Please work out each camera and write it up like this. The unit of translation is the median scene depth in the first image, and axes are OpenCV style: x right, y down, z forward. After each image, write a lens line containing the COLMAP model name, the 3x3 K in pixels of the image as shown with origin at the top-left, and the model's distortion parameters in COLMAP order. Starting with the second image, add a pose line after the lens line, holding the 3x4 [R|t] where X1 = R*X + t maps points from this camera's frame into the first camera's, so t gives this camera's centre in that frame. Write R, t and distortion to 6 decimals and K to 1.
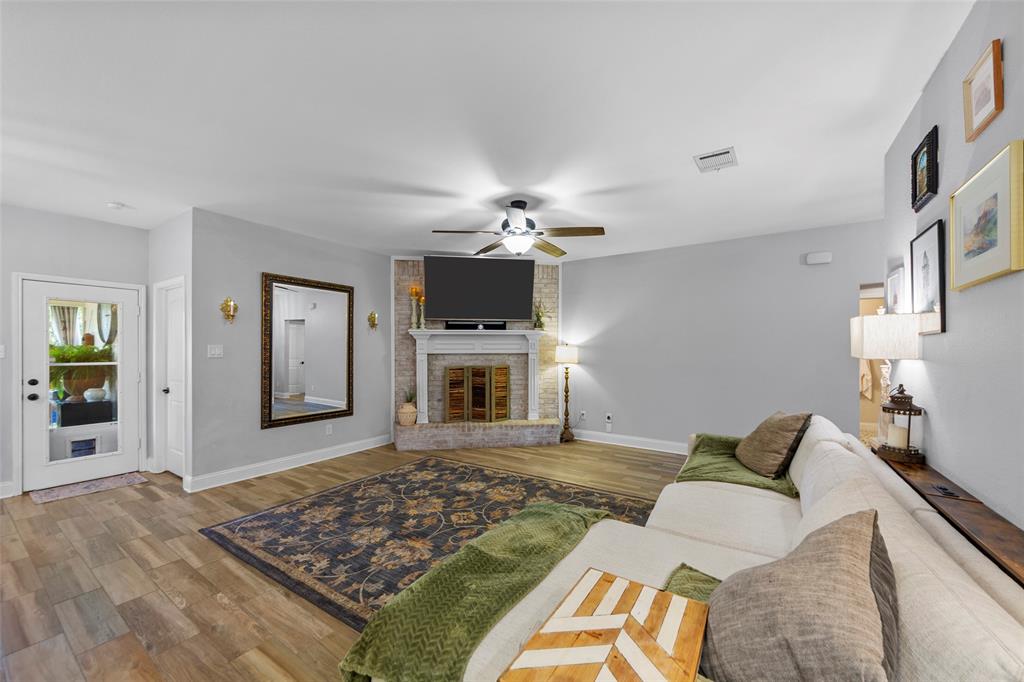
lens RADIAL K [[381.8, 0, 516.6], [0, 381.8, 348.3], [0, 0, 1]] dist [0.009470, -0.000201]
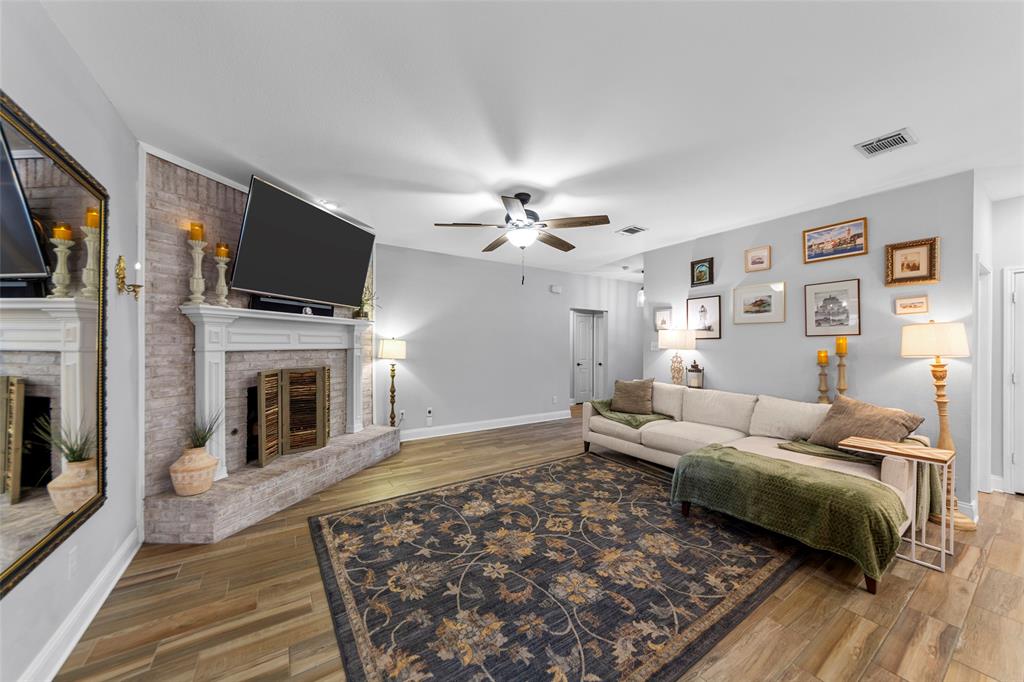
lens RADIAL K [[365.4, 0, 510.8], [0, 365.4, 342.7], [0, 0, 1]] dist [0.000877, -0.000140]
pose [[0.402512, 0.006247, 0.915393, -0.747179], [-0.006058, 0.999973, -0.004161, 0.002395], [-0.915395, -0.003871, 0.402539, 0.558203]]
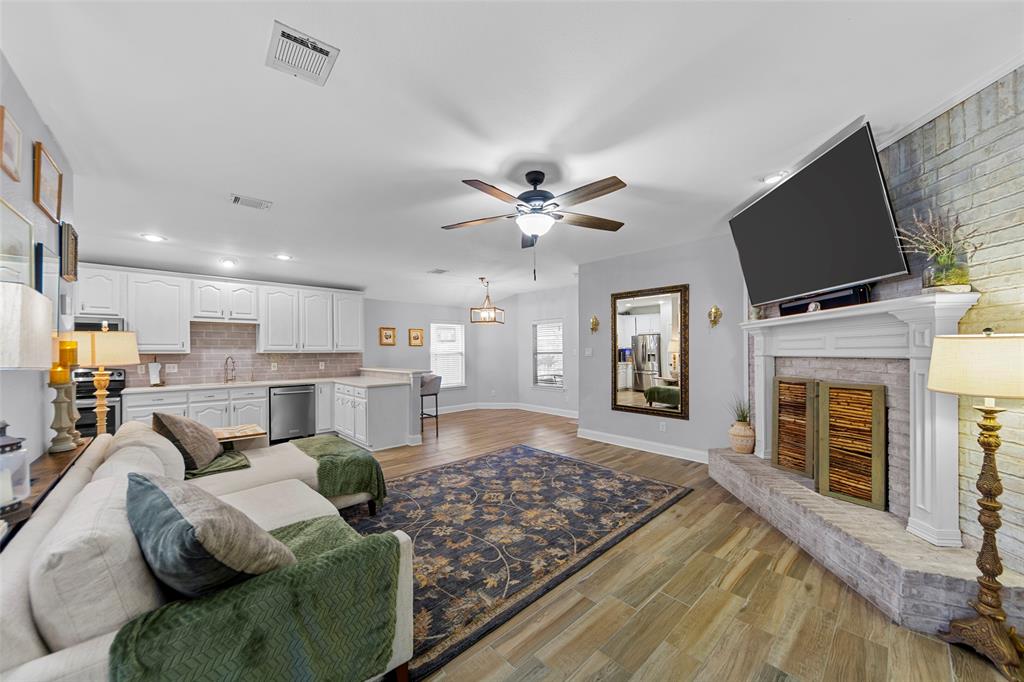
lens RADIAL K [[365.4, 0, 514.3], [0, 365.4, 351.2], [0, 0, 1]] dist [0.000877, -0.000140]
pose [[-0.237050, -0.000732, -0.971497, 0.680231], [0.008711, 0.999958, -0.002879, 0.004762], [0.971458, -0.009146, -0.237034, 0.984714]]
